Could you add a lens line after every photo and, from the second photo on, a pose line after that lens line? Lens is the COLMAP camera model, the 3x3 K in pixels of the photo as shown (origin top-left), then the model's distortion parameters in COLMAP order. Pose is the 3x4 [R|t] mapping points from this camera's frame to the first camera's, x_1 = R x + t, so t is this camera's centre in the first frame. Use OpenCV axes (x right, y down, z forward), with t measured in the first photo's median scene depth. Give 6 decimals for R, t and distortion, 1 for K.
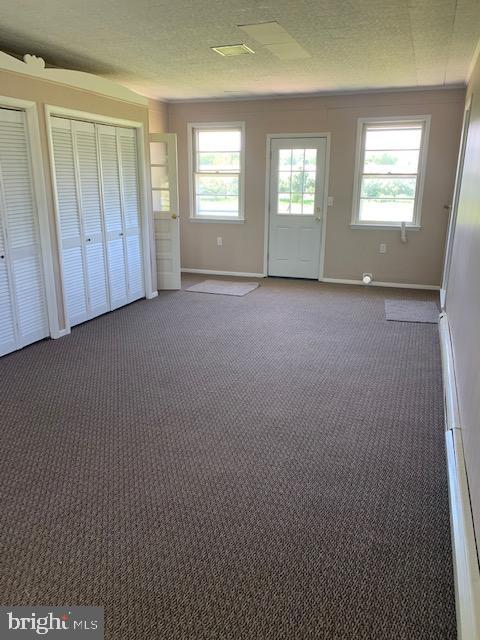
lens RADIAL K [[492.3, 0, 237.7], [0, 492.3, 320.3], [0, 0, 1]] dist [0.057046, -0.047518]
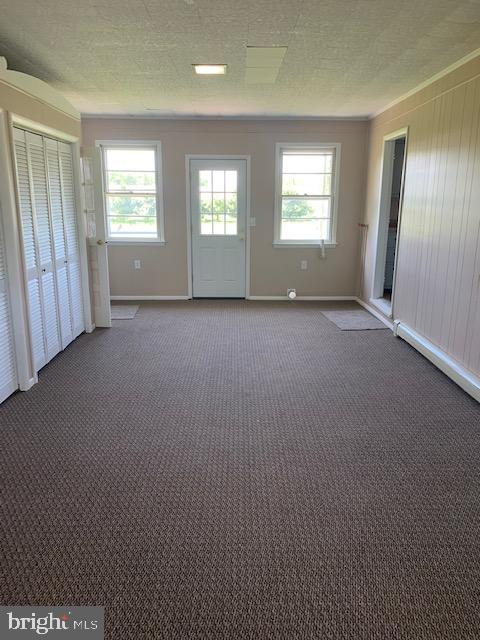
lens RADIAL K [[492.3, 0, 239.5], [0, 492.3, 321.1], [0, 0, 1]] dist [0.057046, -0.047518]
pose [[0.933481, -0.084858, 0.348444, -0.214087], [0.097055, 0.995122, -0.017666, -0.019567], [-0.345245, 0.050309, 0.937163, 0.061022]]
